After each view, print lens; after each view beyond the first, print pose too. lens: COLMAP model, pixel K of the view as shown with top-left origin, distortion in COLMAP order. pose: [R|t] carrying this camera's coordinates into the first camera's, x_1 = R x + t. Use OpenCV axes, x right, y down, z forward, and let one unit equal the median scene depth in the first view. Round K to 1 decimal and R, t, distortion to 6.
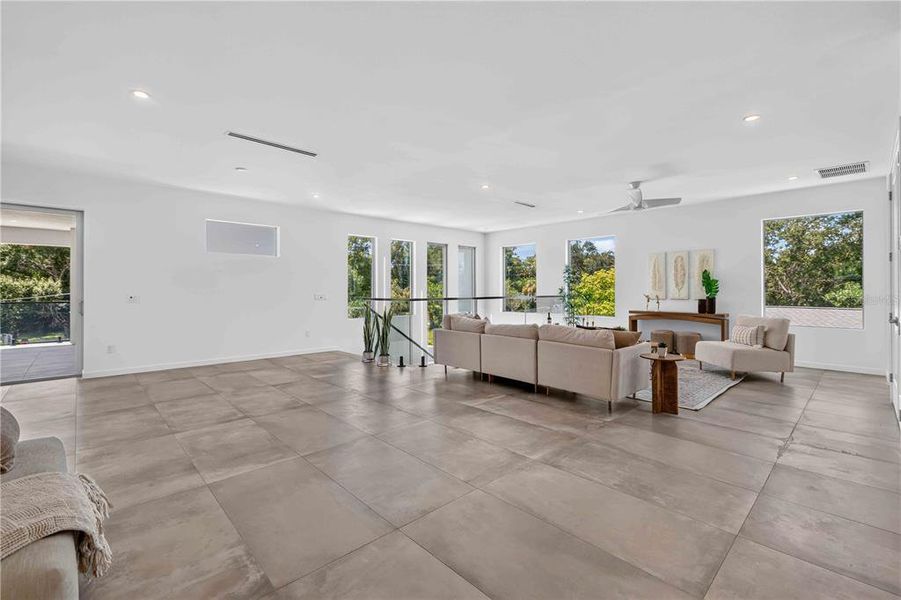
lens RADIAL K [[395.1, 0, 457.1], [0, 395.1, 297.5], [0, 0, 1]] dist [0.002215, -0.000080]
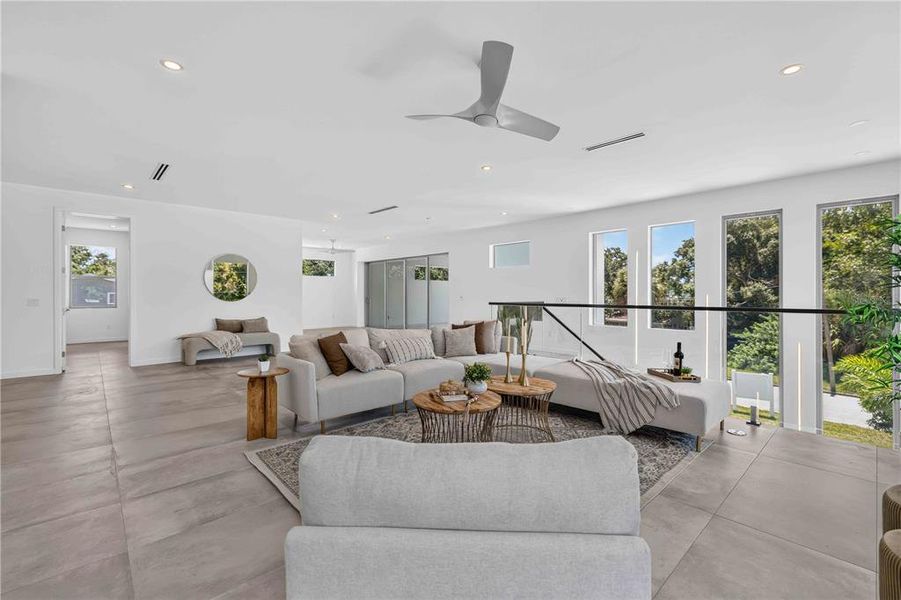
lens RADIAL K [[395.1, 0, 457.3], [0, 395.1, 294.3], [0, 0, 1]] dist [0.002215, -0.000080]
pose [[-0.017561, 0.001076, -0.999845, 0.715670], [-0.014877, 0.999888, 0.001338, -0.016630], [0.999735, 0.014898, -0.017543, 0.743996]]
